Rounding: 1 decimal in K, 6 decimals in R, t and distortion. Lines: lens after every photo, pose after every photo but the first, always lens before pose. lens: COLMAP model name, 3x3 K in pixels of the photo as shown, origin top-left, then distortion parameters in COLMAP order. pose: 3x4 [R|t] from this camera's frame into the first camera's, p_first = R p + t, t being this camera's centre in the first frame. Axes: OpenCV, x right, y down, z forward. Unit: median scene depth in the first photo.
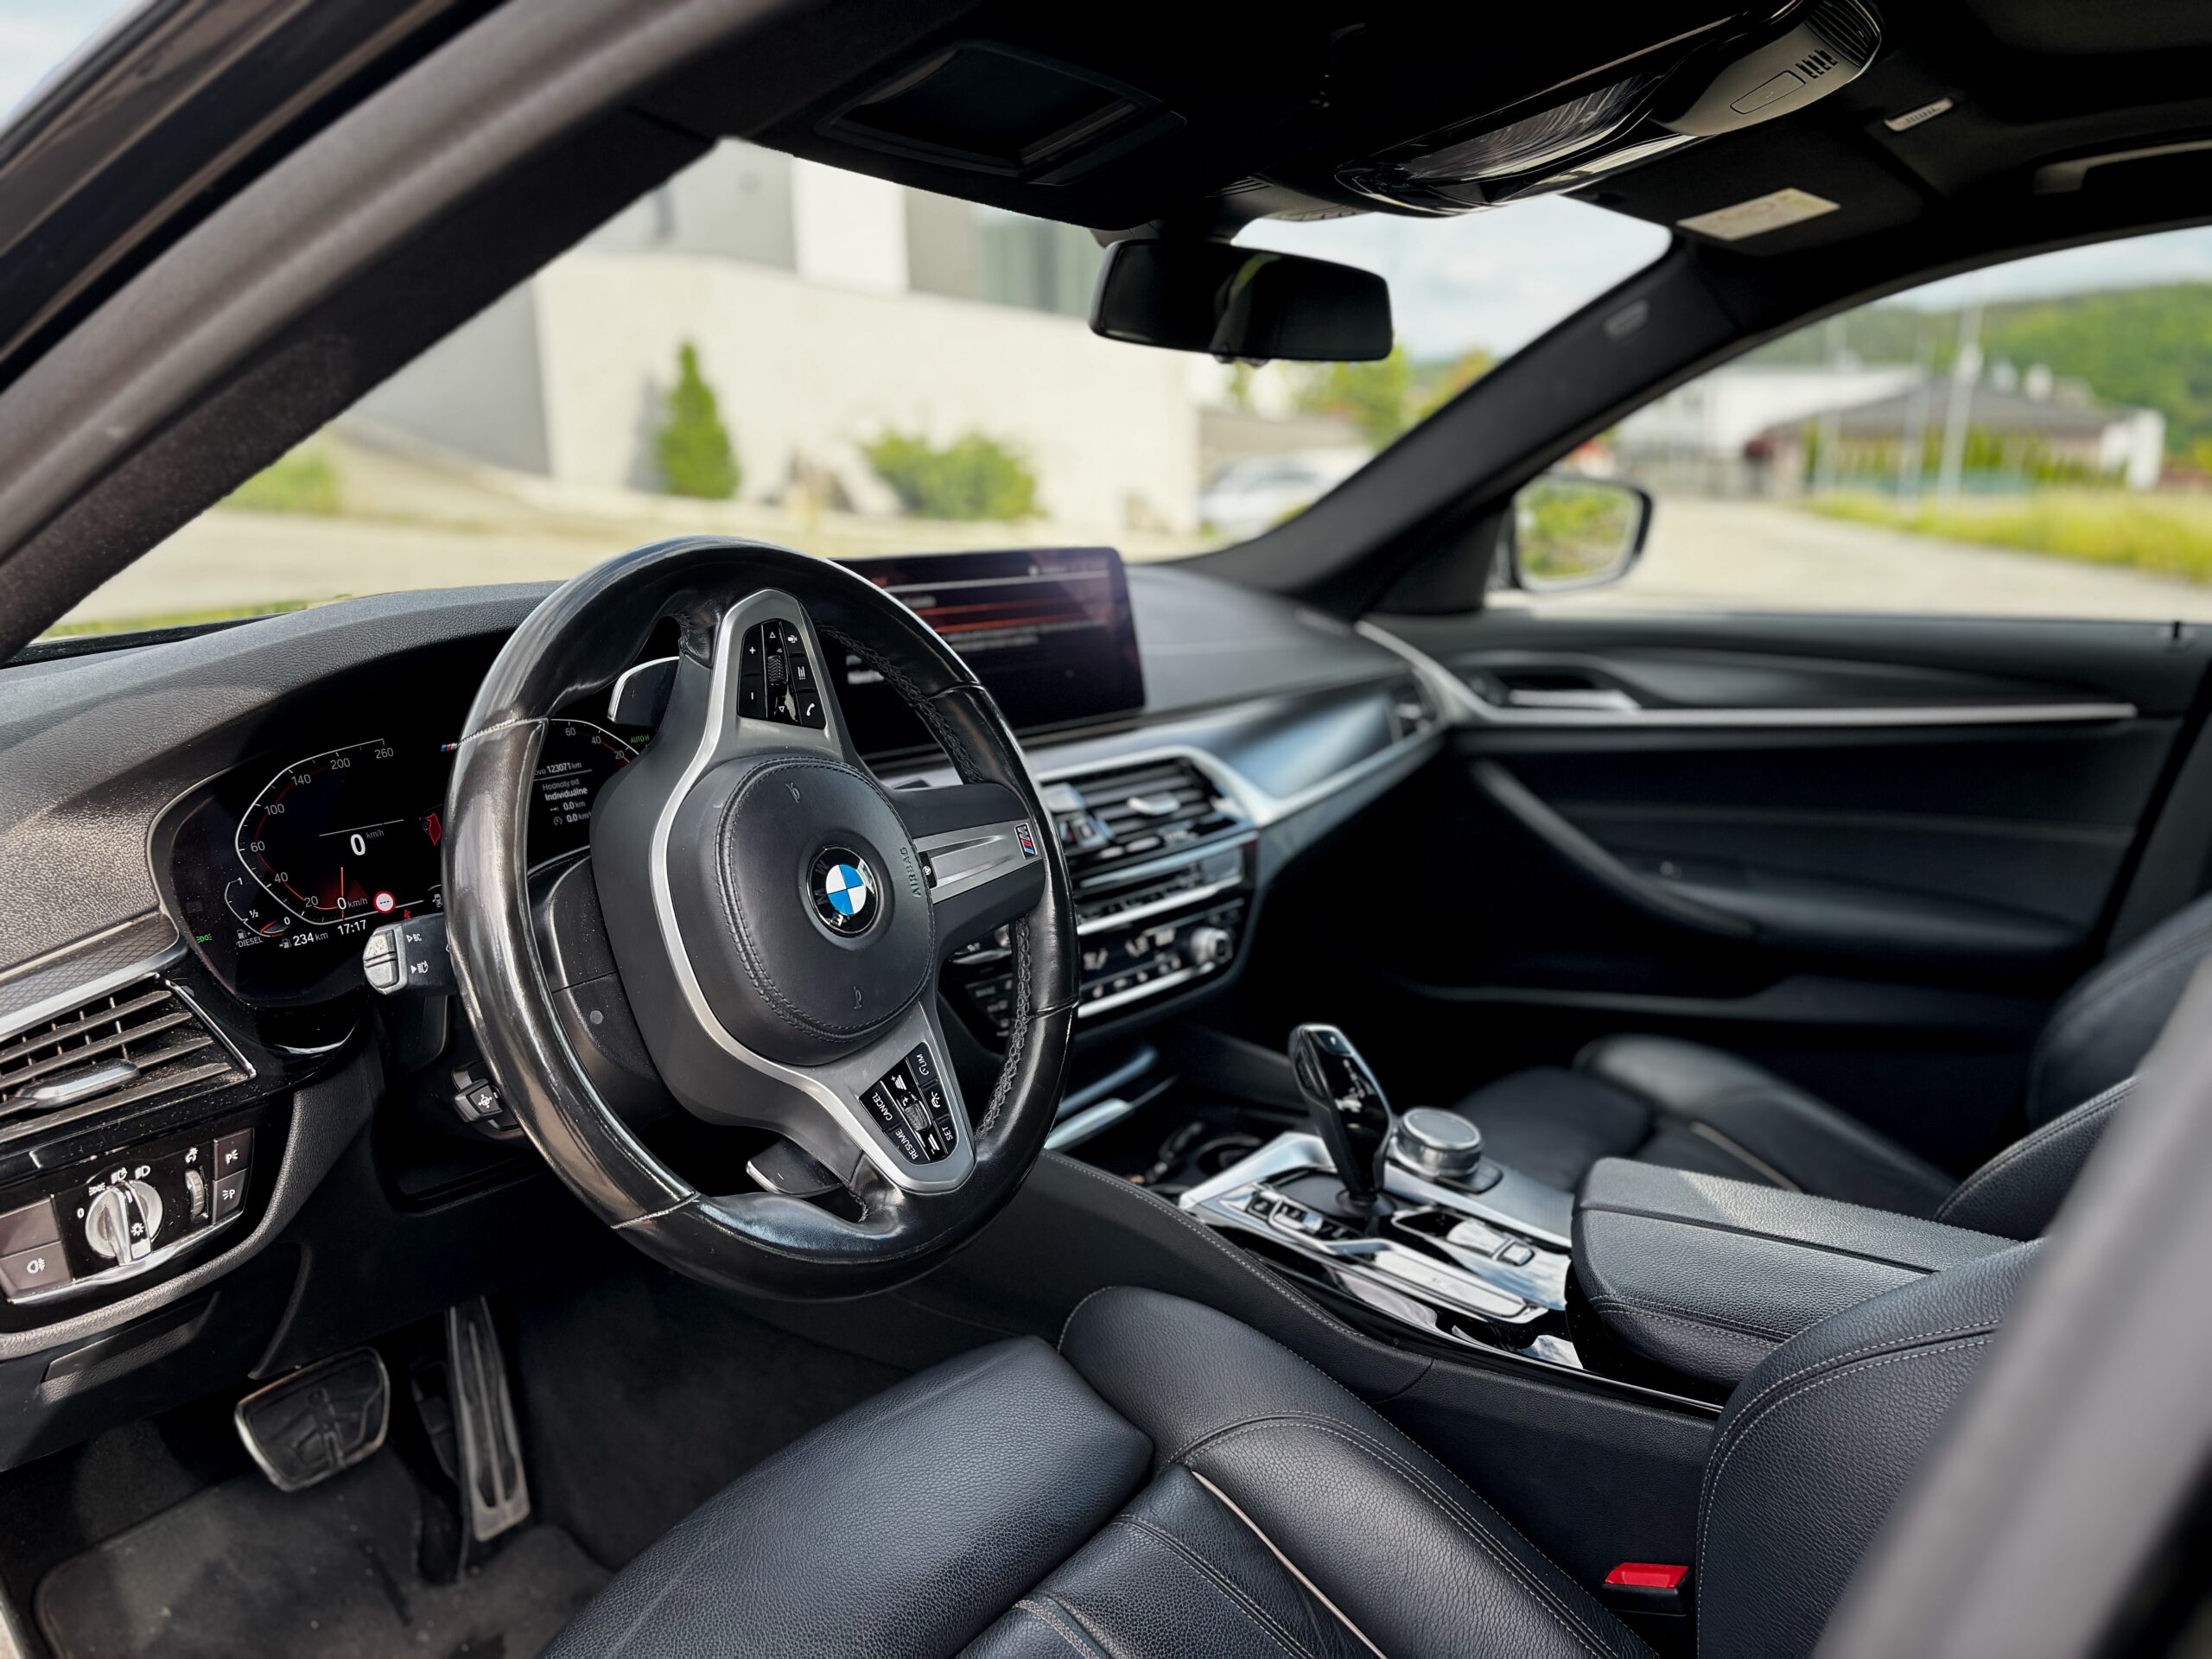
lens RADIAL K [[1718.4, 0, 1115.5], [0, 1718.4, 836.4], [0, 0, 1]] dist [0.103399, -0.222294]
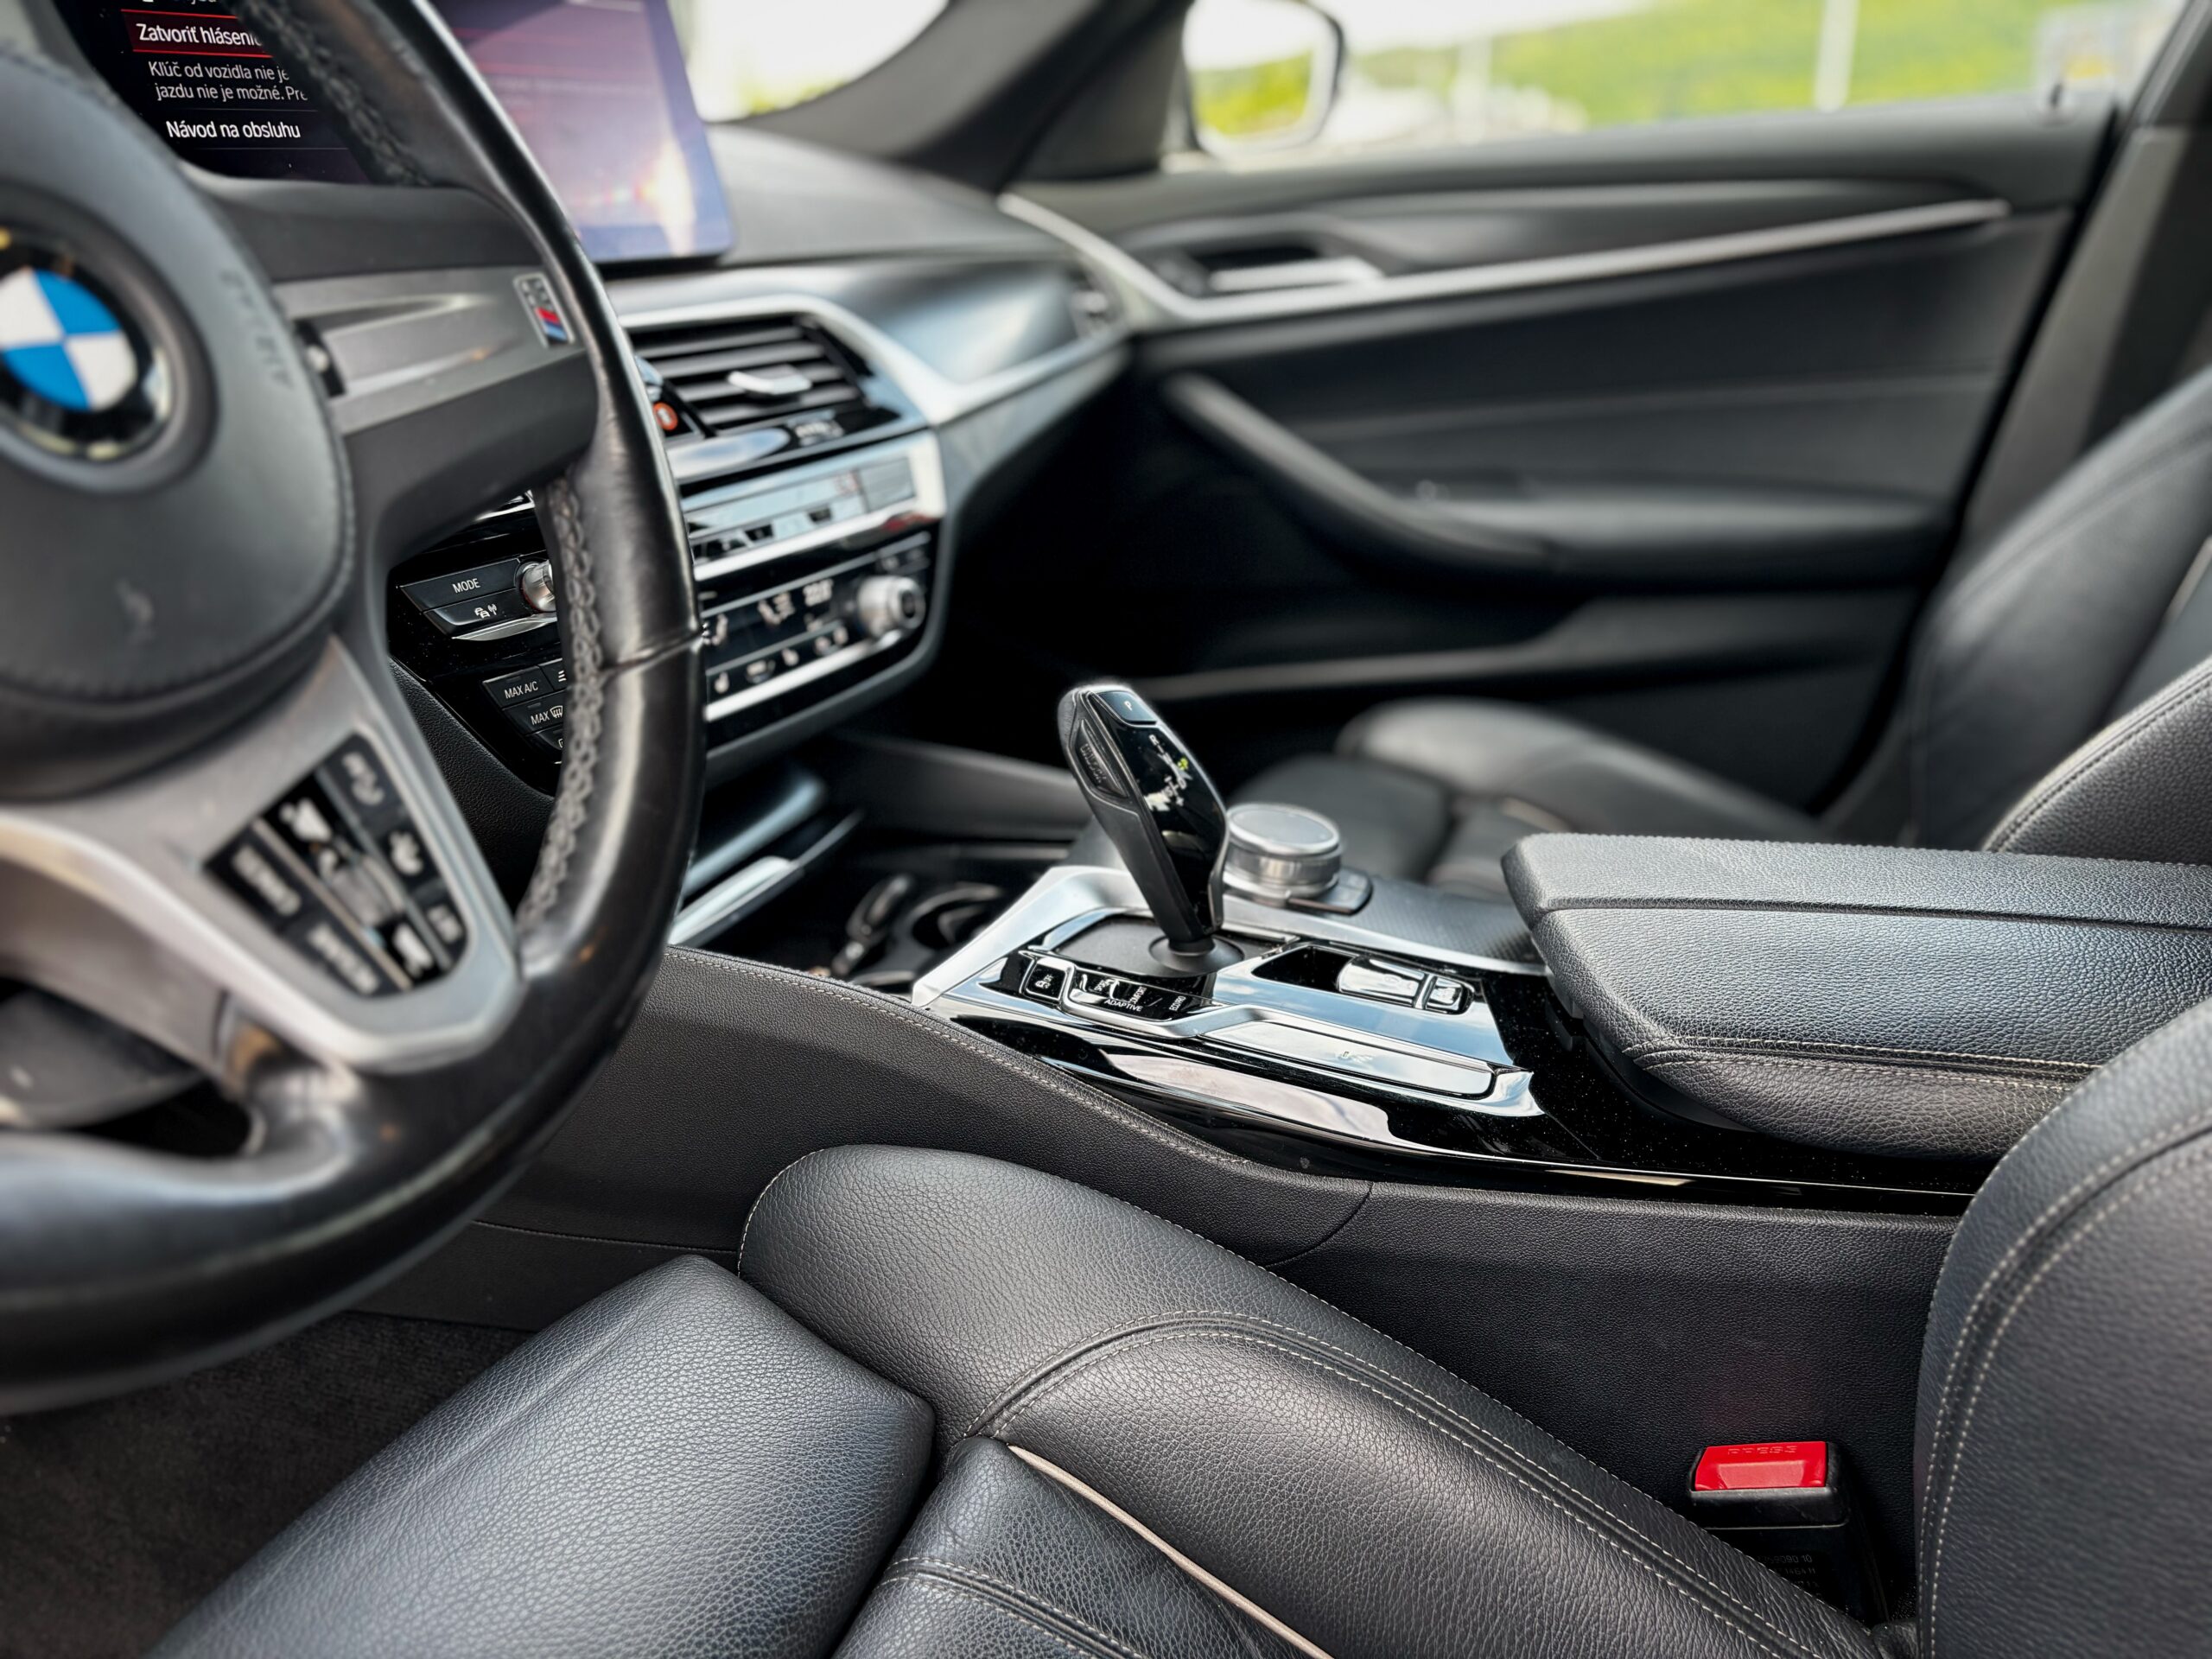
lens RADIAL K [[1718.4, 0, 1115.5], [0, 1718.4, 836.4], [0, 0, 1]] dist [0.103399, -0.222294]
pose [[0.966087, -0.128760, 0.223822, -0.021413], [0.099824, 0.985647, 0.136147, 0.081163], [-0.238140, -0.109187, 0.965074, 0.404051]]
